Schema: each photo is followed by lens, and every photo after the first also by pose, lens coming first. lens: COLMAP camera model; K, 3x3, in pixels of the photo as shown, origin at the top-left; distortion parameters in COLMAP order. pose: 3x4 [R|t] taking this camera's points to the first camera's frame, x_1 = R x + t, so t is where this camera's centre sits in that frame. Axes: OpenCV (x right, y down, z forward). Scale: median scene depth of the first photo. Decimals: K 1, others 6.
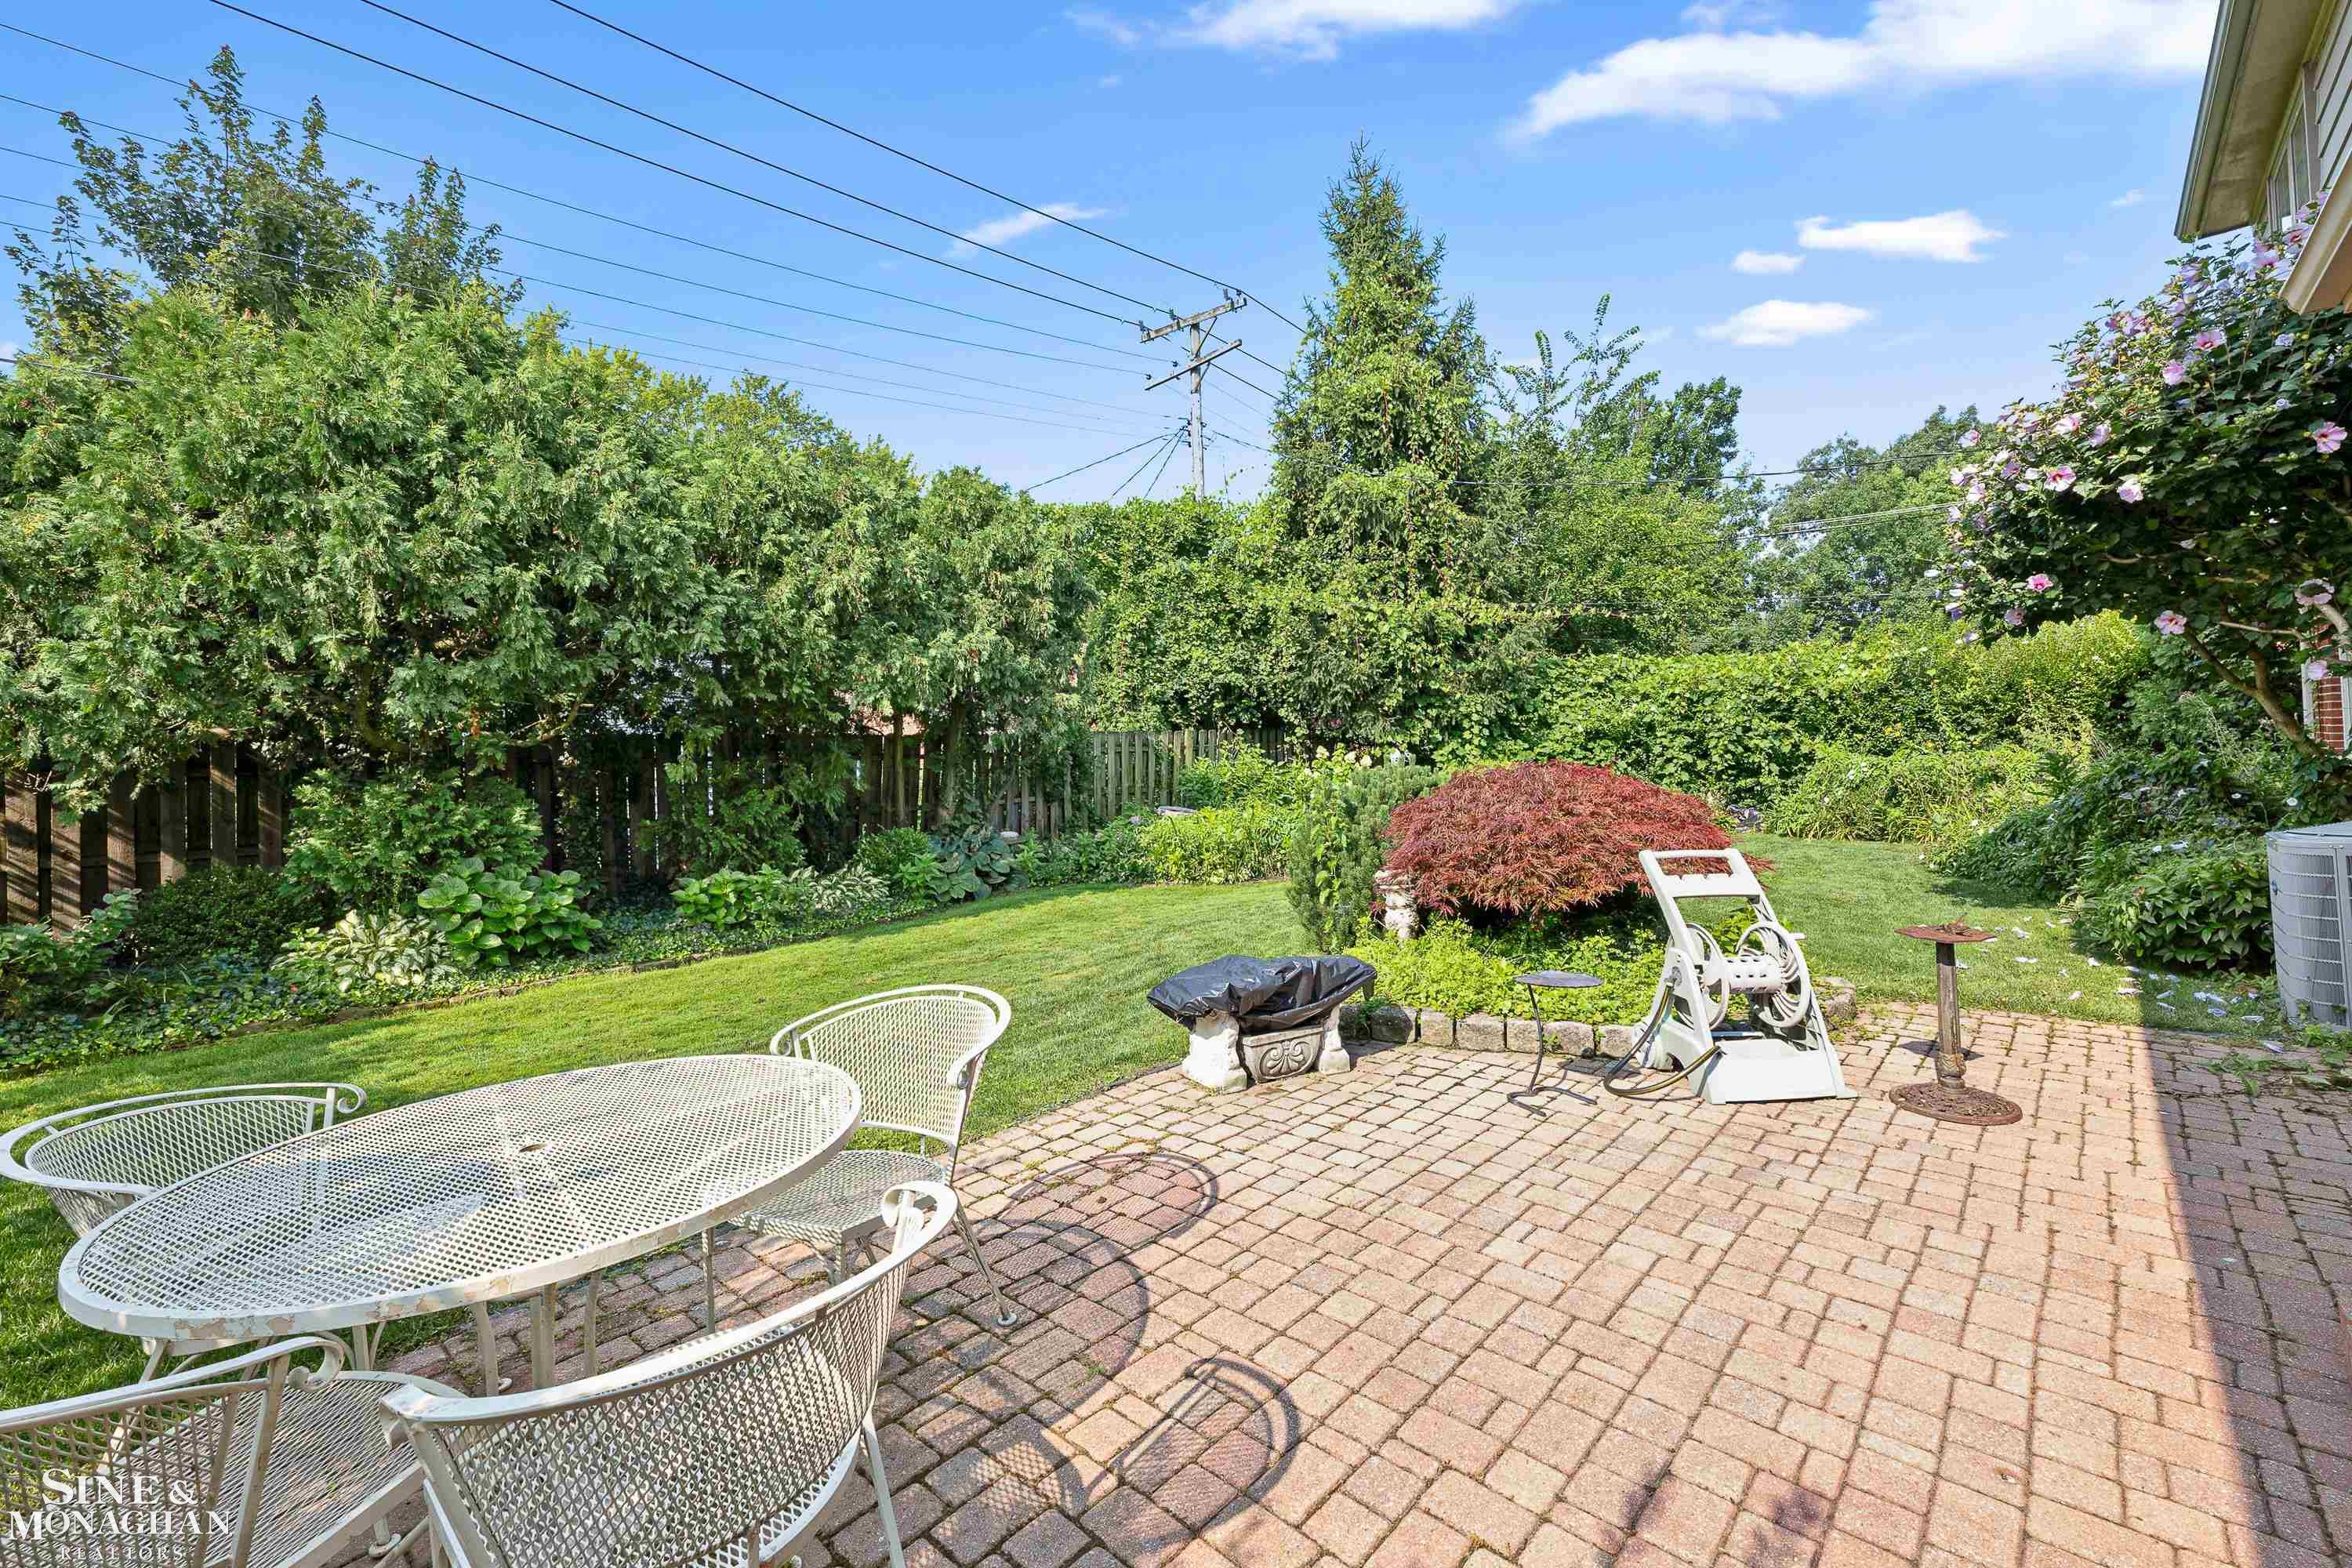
lens RADIAL K [[981.3, 0, 1173.3], [0, 981.3, 731.2], [0, 0, 1]] dist [0.000278, 0.000081]
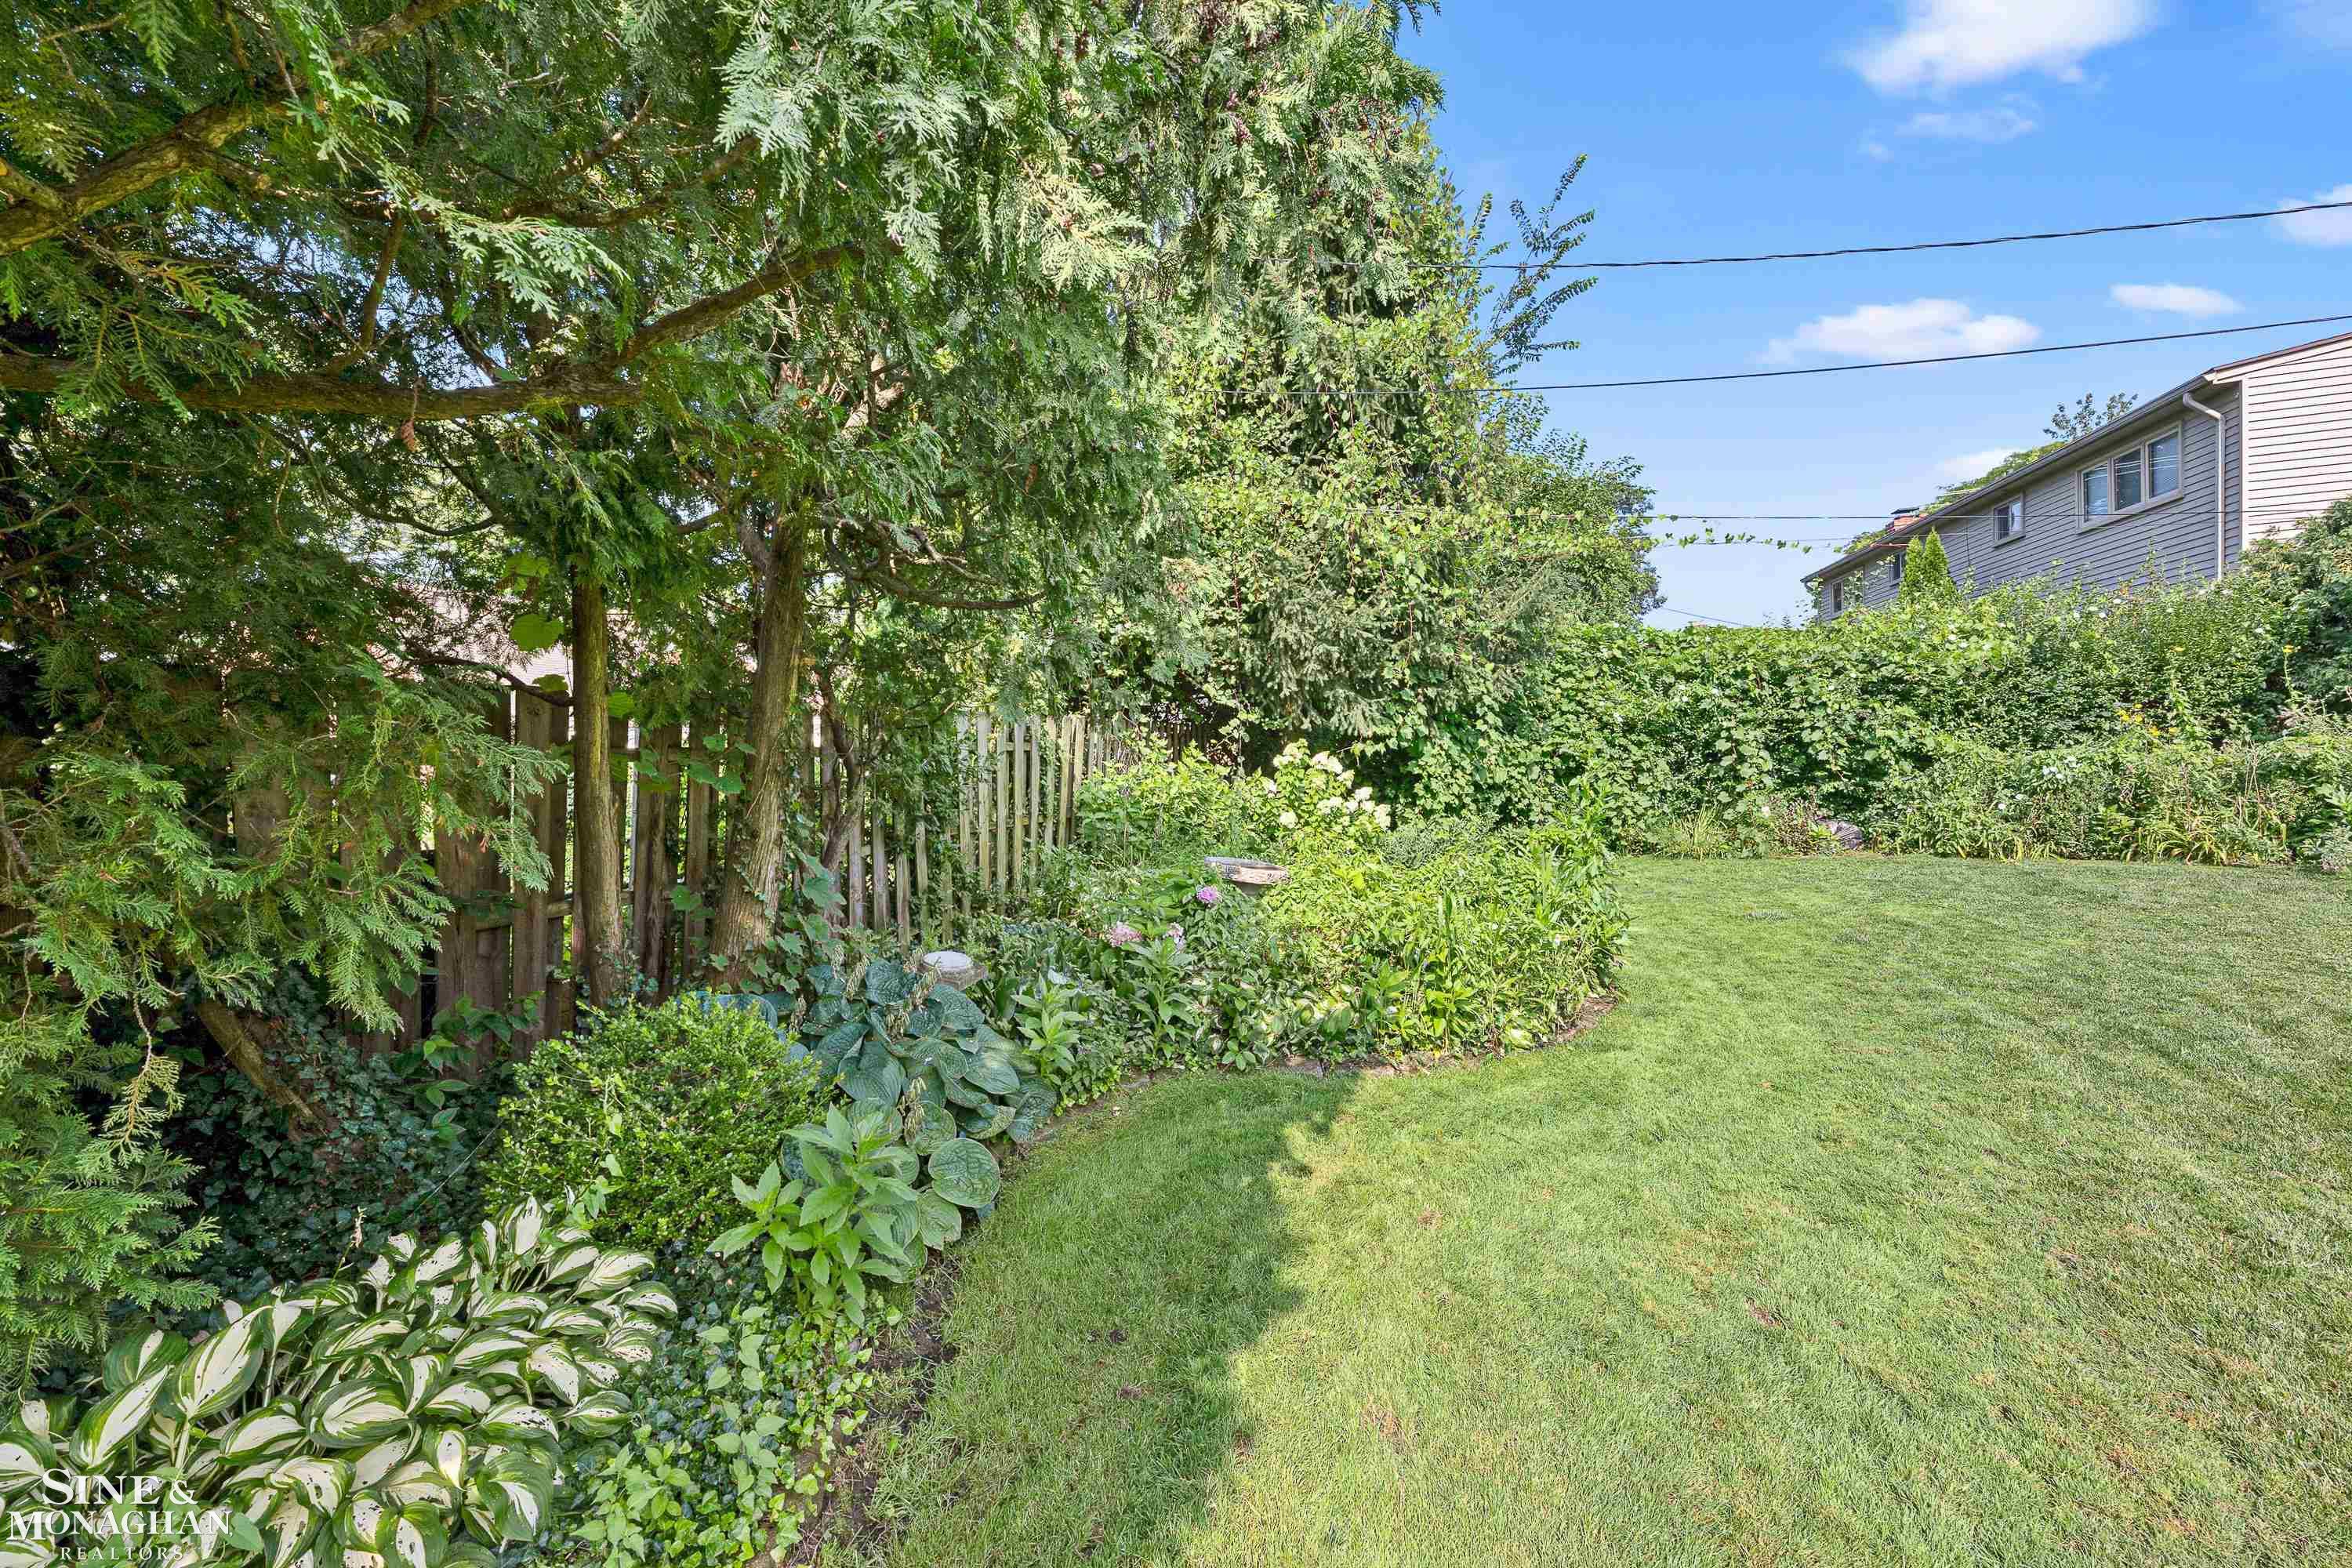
lens RADIAL K [[945.2, 0, 1178.0], [0, 945.2, 787.7], [0, 0, 1]] dist [0.002595, 0.000468]
pose [[0.896243, -0.018873, 0.443162, -0.737312], [0.000862, 0.999167, 0.040808, 0.078188], [-0.443563, -0.036192, 0.895512, 1.963897]]
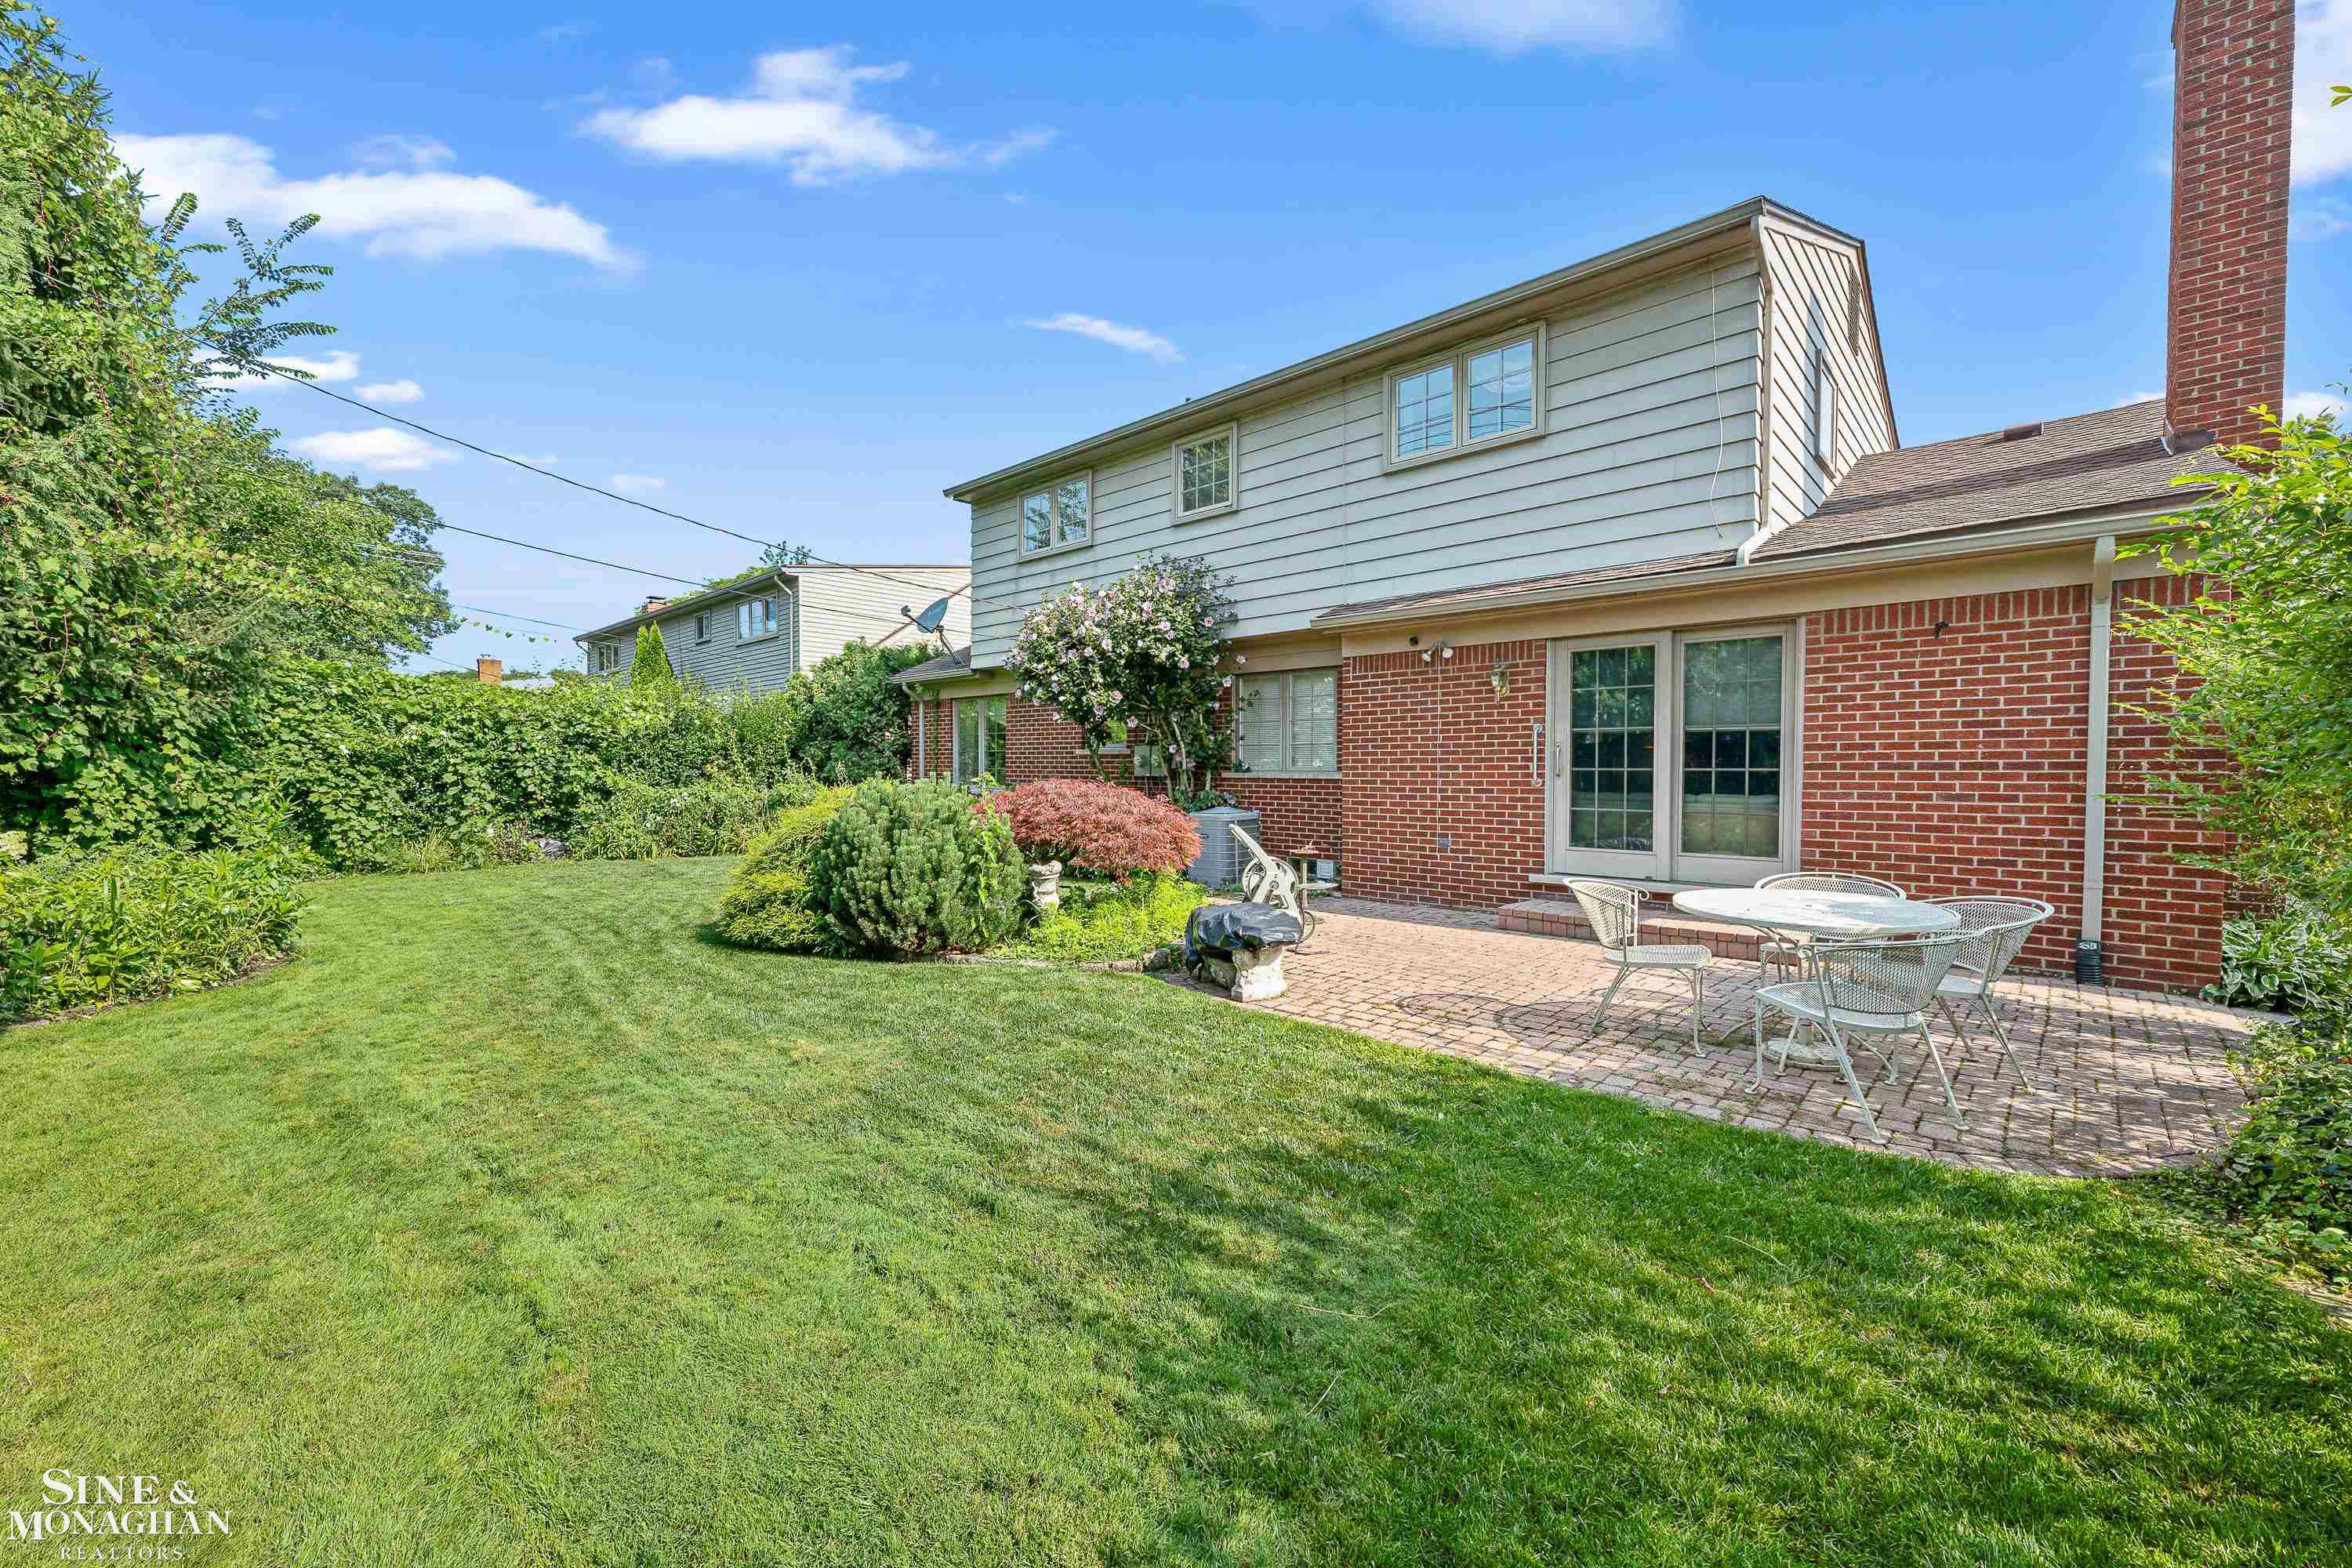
lens RADIAL K [[945.2, 0, 1178.0], [0, 945.2, 787.7], [0, 0, 1]] dist [0.002595, 0.000468]
pose [[-0.004695, 0.013968, 0.999891, -1.416851], [-0.025661, 0.999571, -0.014085, 0.083627], [-0.999660, -0.025724, -0.004335, 1.206359]]
